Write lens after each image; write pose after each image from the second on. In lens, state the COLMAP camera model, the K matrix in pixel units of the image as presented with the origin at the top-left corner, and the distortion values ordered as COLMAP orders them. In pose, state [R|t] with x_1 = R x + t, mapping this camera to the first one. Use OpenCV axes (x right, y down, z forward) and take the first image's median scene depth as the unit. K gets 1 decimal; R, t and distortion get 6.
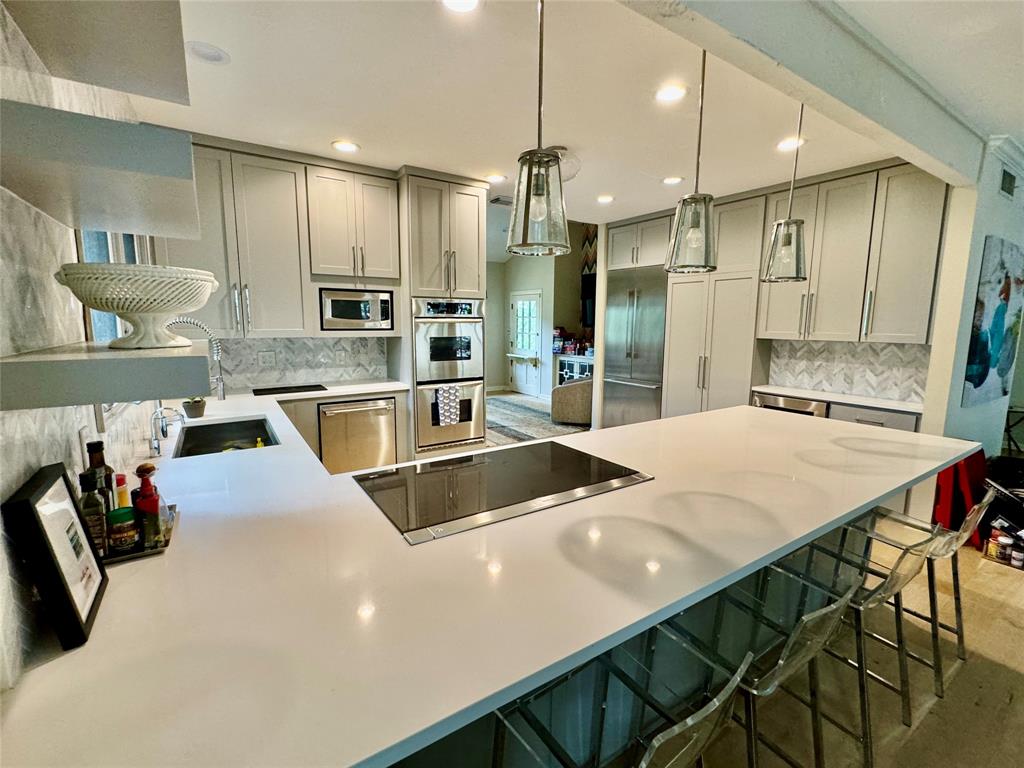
lens RADIAL K [[441.2, 0, 507.8], [0, 441.2, 377.8], [0, 0, 1]] dist [0.001443, 0.000390]
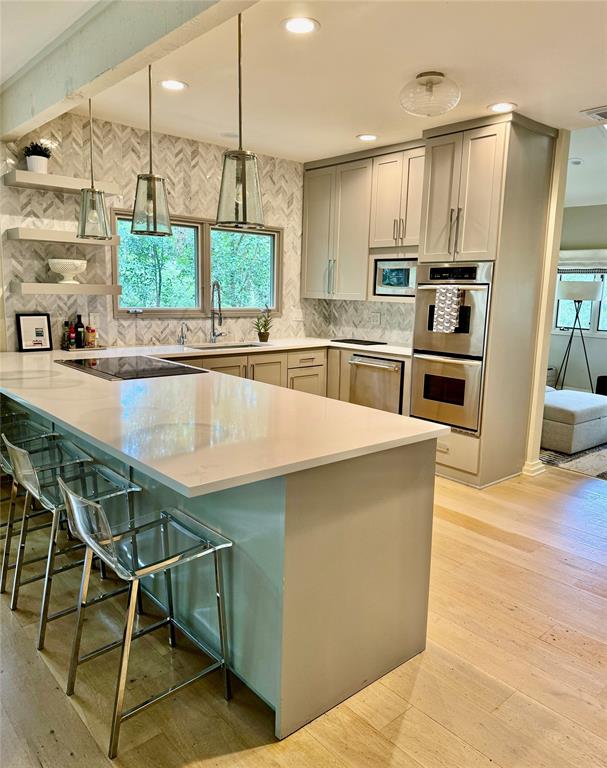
lens RADIAL K [[572.6, 0, 301.7], [0, 572.6, 382.0], [0, 0, 1]] dist [0.024282, -0.022386]
pose [[0.149508, 0.159413, -0.975825, 1.043829], [-0.155126, 0.978478, 0.136079, -0.055906], [0.976516, 0.131031, 0.171019, 0.555161]]
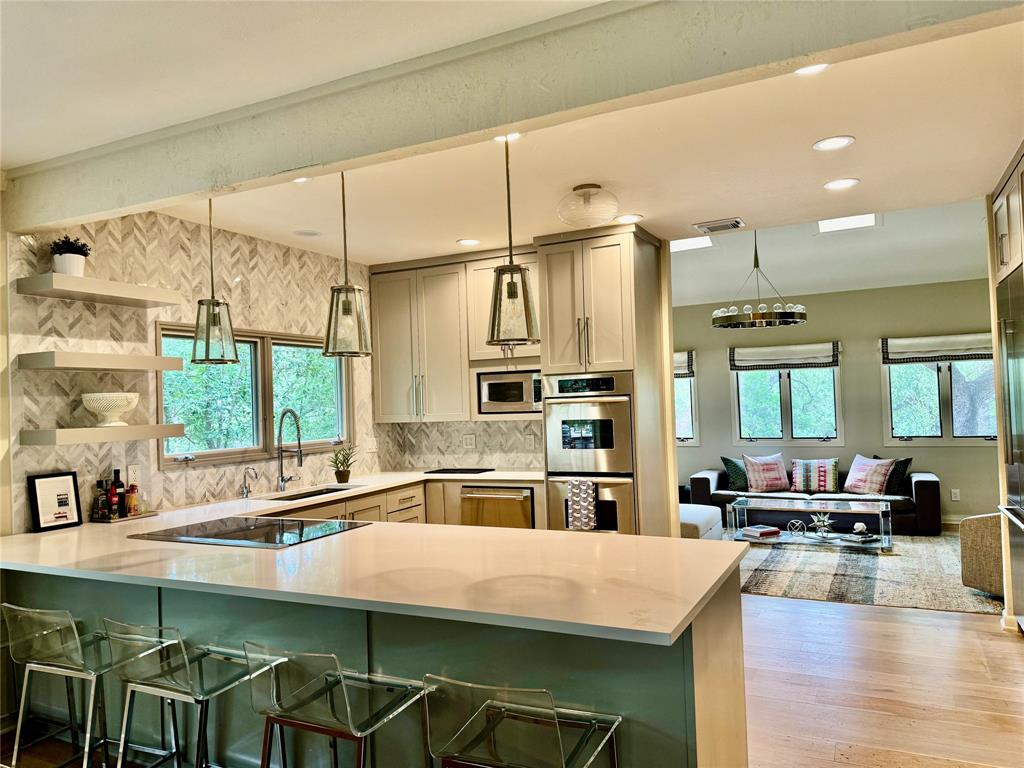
lens RADIAL K [[709.4, 0, 519.0], [0, 709.4, 384.4], [0, 0, 1]] dist [0.024874, -0.027384]
pose [[0.522533, -0.045676, -0.851395, 0.973562], [-0.074190, 0.992341, -0.098771, -0.020082], [0.849385, 0.114776, 0.515142, 0.221867]]
